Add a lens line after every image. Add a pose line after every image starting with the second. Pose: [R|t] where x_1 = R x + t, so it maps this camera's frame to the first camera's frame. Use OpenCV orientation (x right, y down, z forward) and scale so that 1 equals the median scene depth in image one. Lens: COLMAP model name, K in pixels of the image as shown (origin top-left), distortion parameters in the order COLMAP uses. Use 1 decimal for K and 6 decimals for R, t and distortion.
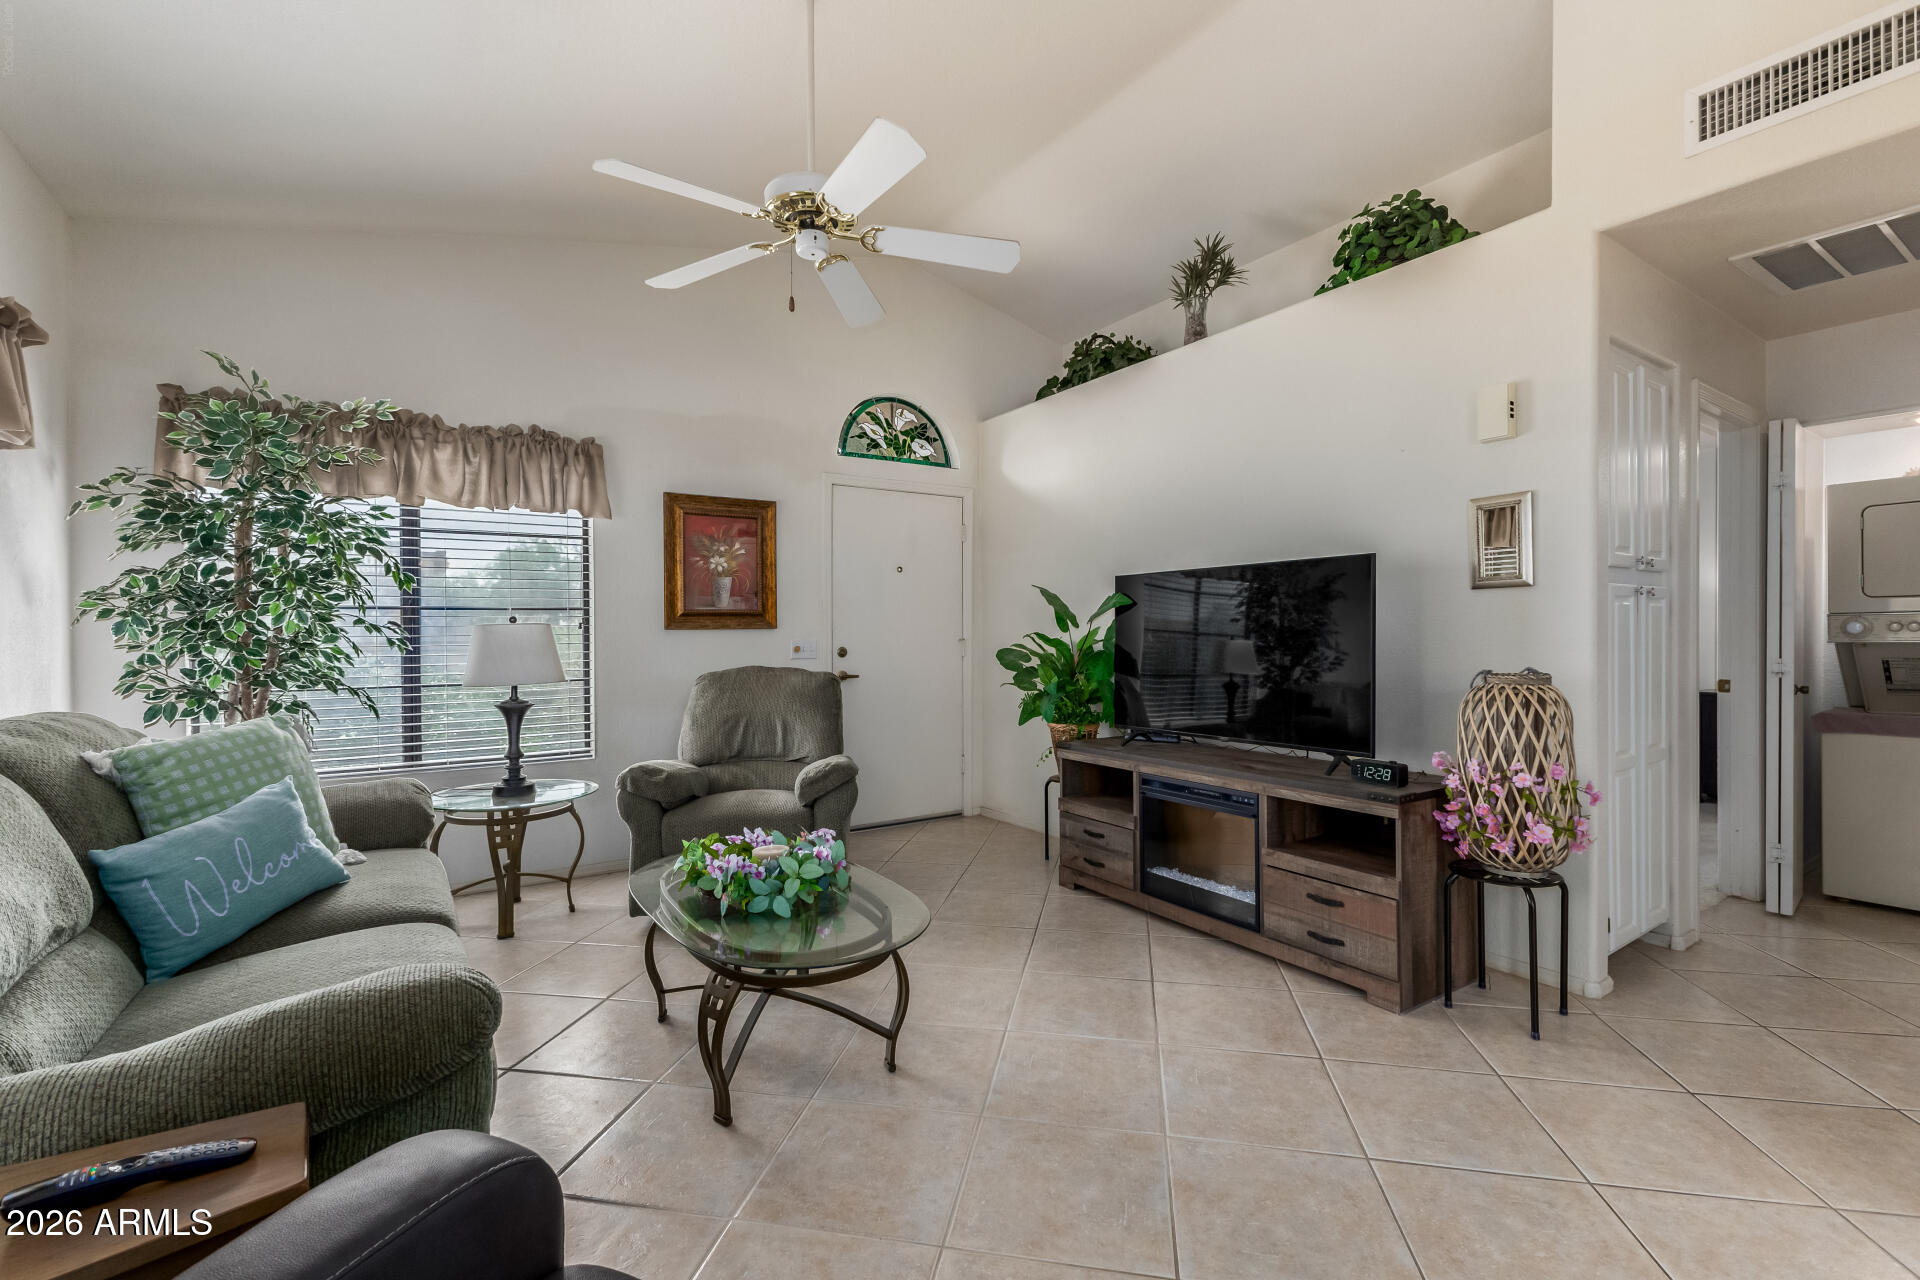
lens RADIAL K [[846.7, 0, 965.7], [0, 846.7, 635.9], [0, 0, 1]] dist [0.010603, -0.000496]
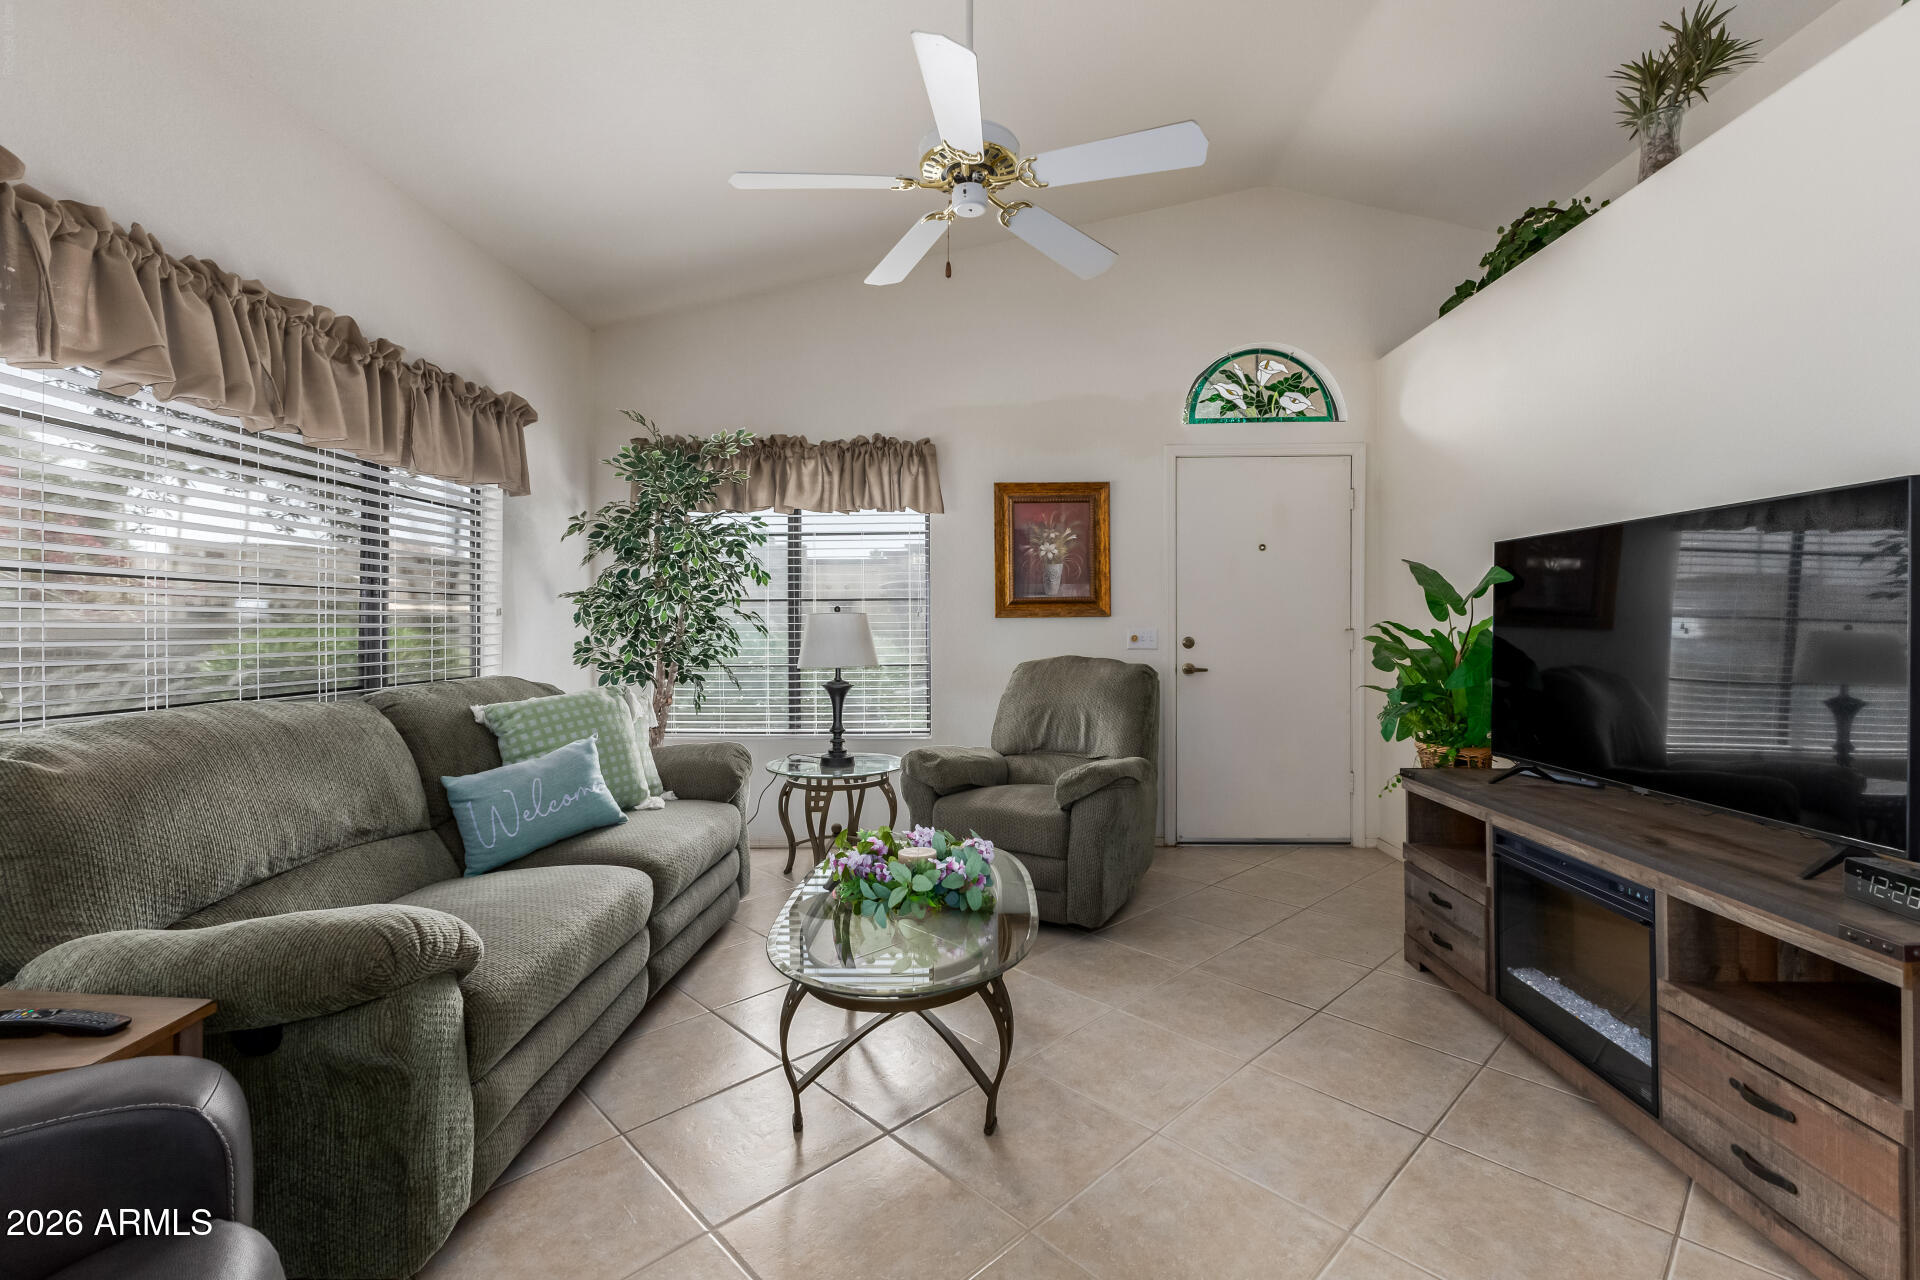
lens RADIAL K [[846.4, 0, 963.8], [0, 846.4, 618.5], [0, 0, 1]] dist [0.007997, -0.000387]
pose [[0.816698, 0.000265, -0.577065, 0.225286], [-0.003073, 0.999988, -0.003889, -0.002817], [0.577057, 0.004950, 0.816689, 0.163910]]
